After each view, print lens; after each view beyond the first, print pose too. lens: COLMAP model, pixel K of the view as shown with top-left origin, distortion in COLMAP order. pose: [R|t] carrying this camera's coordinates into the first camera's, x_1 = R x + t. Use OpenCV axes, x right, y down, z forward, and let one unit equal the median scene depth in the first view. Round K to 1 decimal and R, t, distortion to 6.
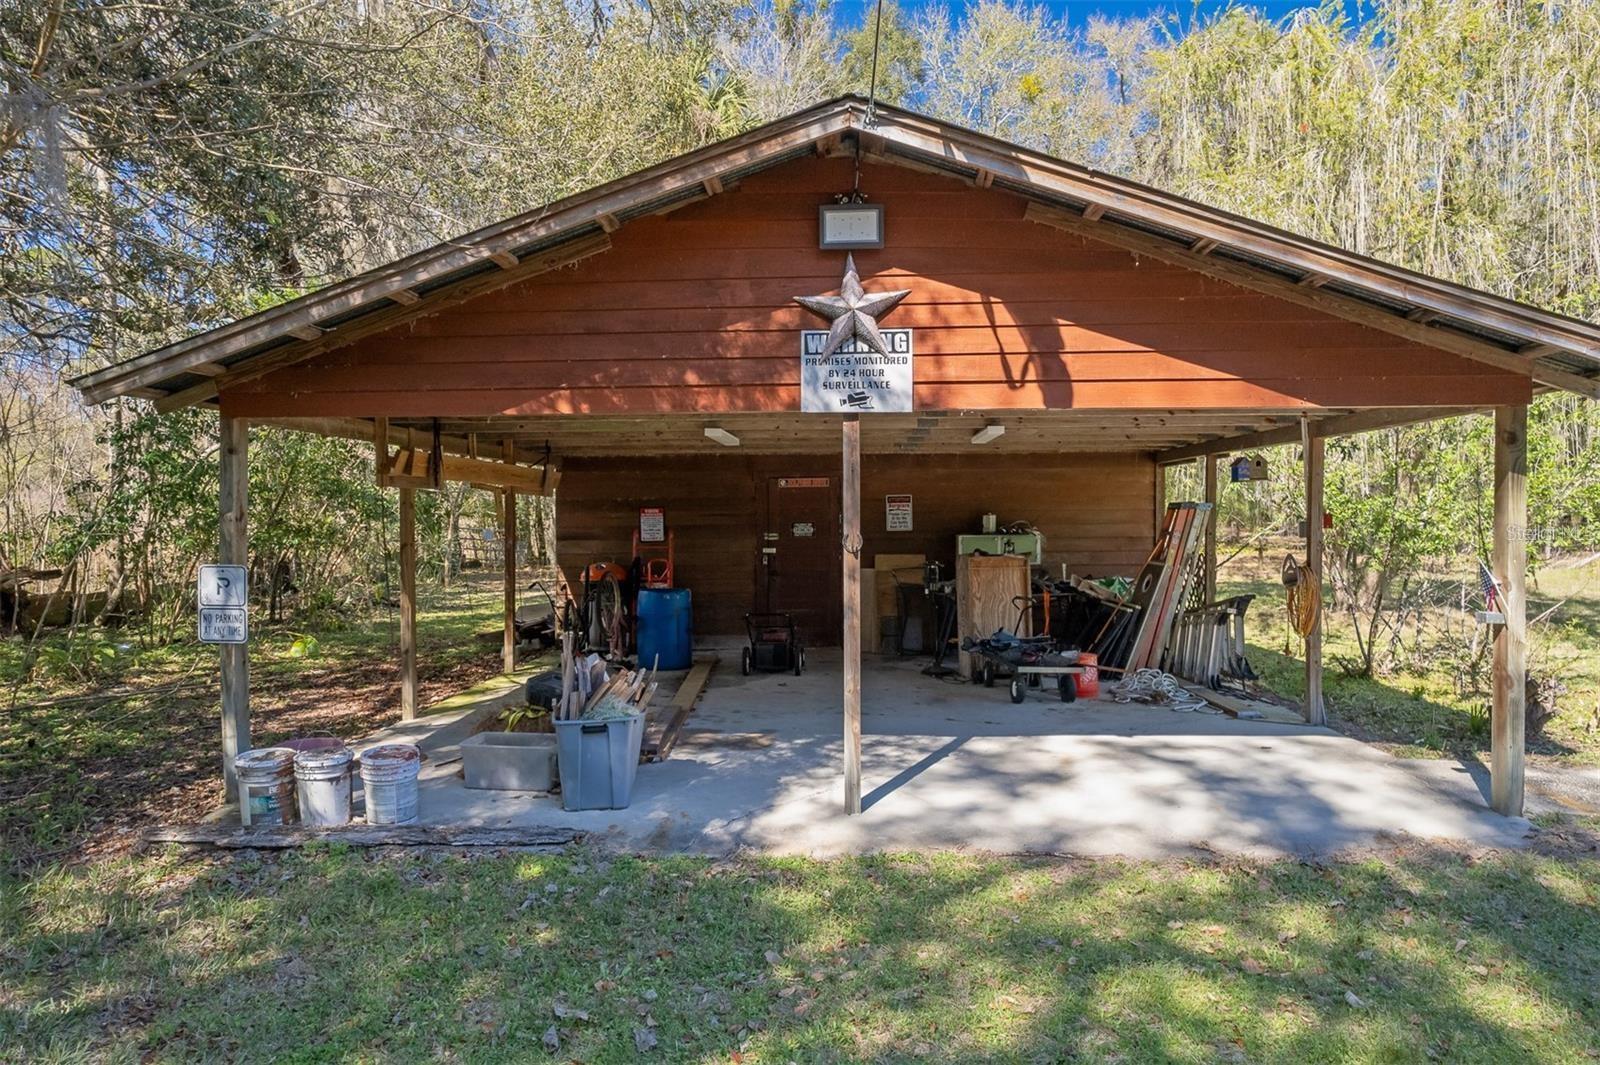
lens RADIAL K [[1058.8, 0, 798.1], [0, 1058.8, 533.5], [0, 0, 1]] dist [-0.043564, 0.028696]
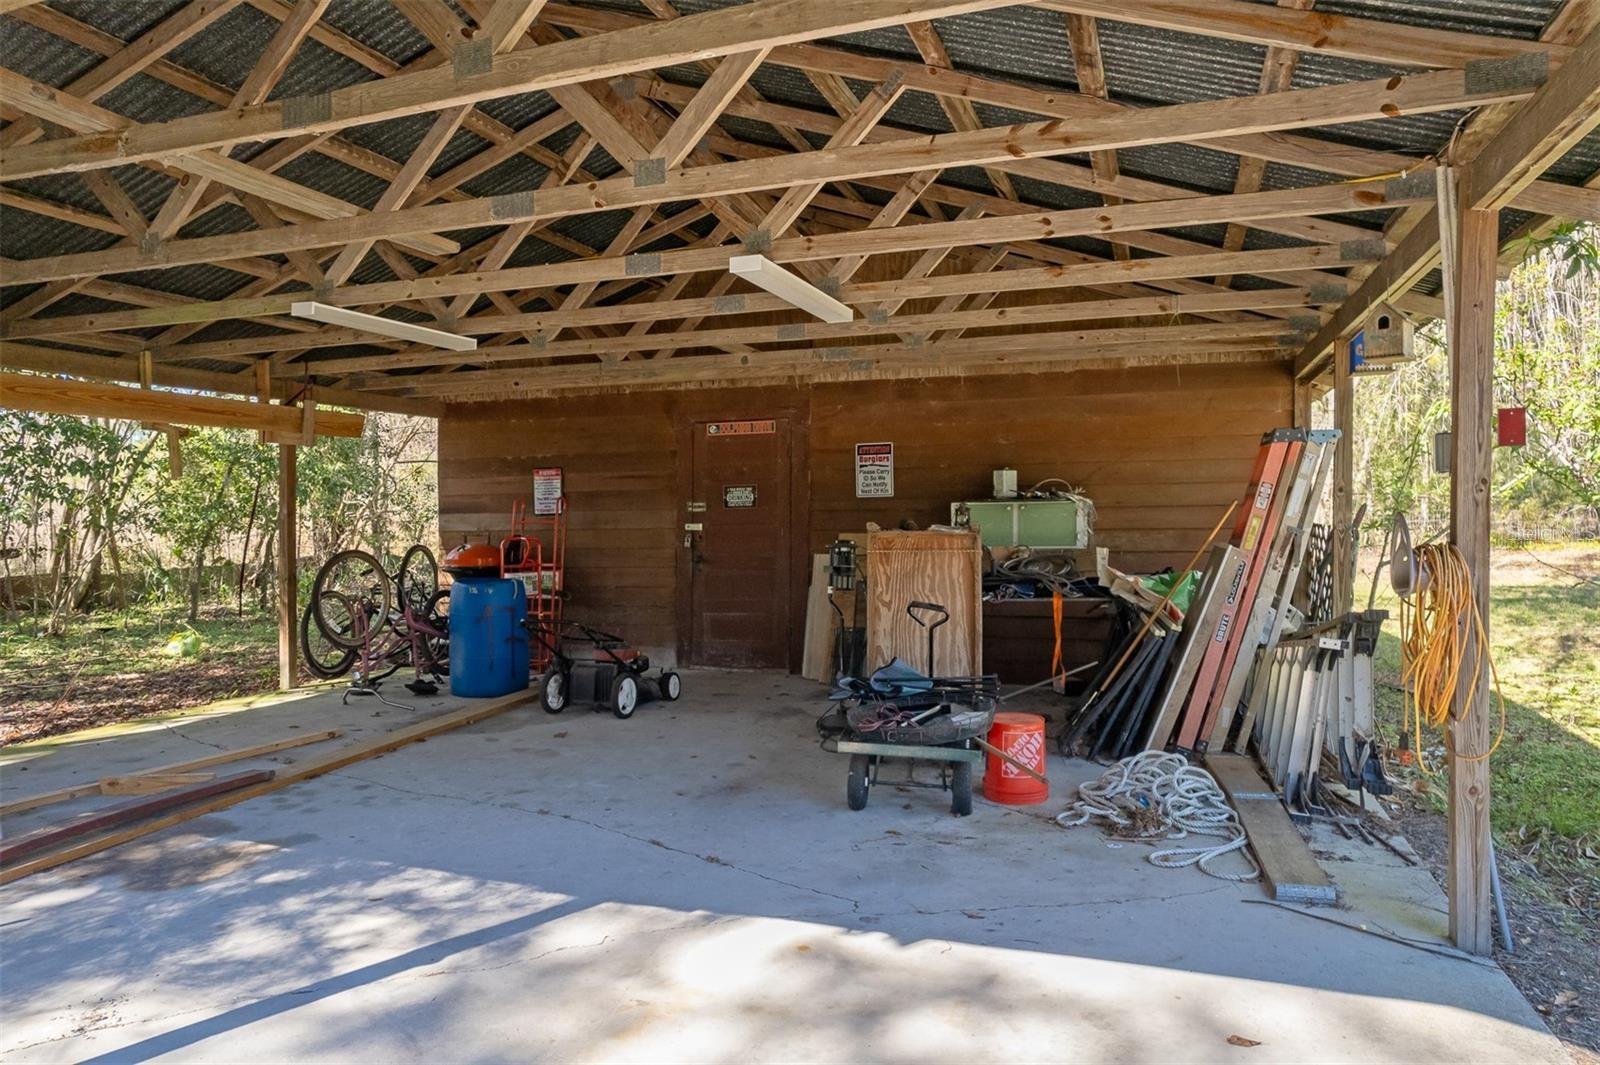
lens RADIAL K [[1058.8, 0, 795.1], [0, 1058.8, 522.8], [0, 0, 1]] dist [-0.043564, 0.028696]
pose [[0.961197, 0.001816, -0.275857, 0.256315], [-0.003693, 0.999973, -0.006283, 0.019712], [0.275838, 0.007057, 0.961178, 0.397291]]
